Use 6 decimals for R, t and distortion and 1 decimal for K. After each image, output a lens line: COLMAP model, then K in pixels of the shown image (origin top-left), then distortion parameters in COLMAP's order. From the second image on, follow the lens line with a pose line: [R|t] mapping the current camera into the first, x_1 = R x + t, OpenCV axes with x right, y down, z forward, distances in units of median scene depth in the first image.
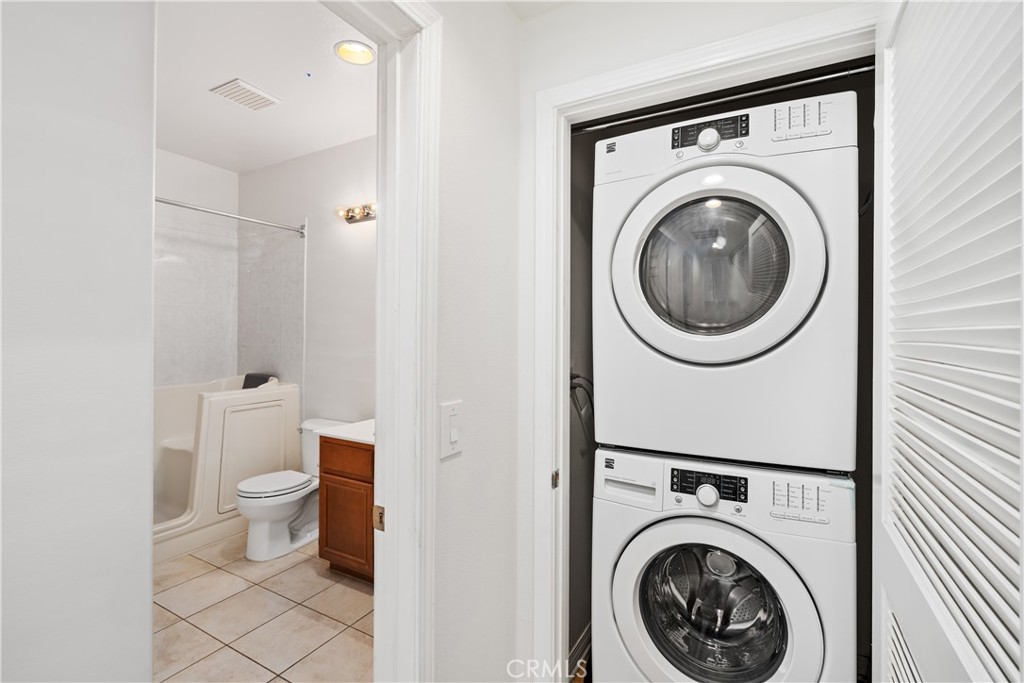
lens RADIAL K [[471.2, 0, 506.5], [0, 471.2, 339.4], [0, 0, 1]] dist [-0.002491, 0.000049]
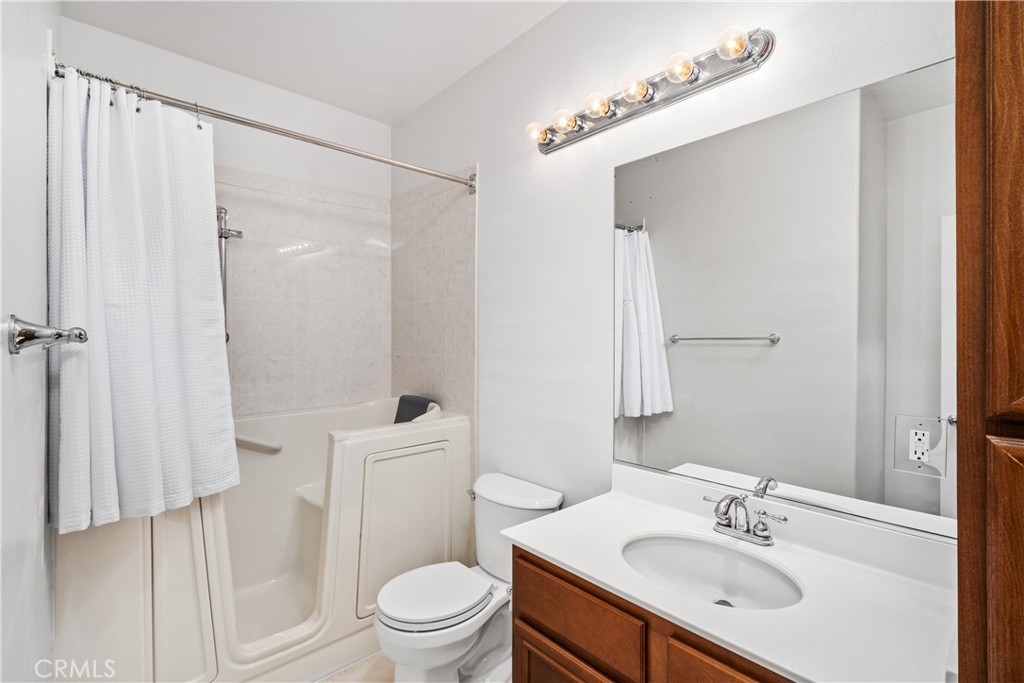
lens RADIAL K [[471.2, 0, 506.5], [0, 471.2, 339.4], [0, 0, 1]] dist [-0.002491, 0.000049]
pose [[0.948948, -0.009114, -0.315301, -0.181996], [0.007692, 0.999954, -0.005755, -0.008495], [0.315339, 0.003036, 0.948974, 0.390423]]
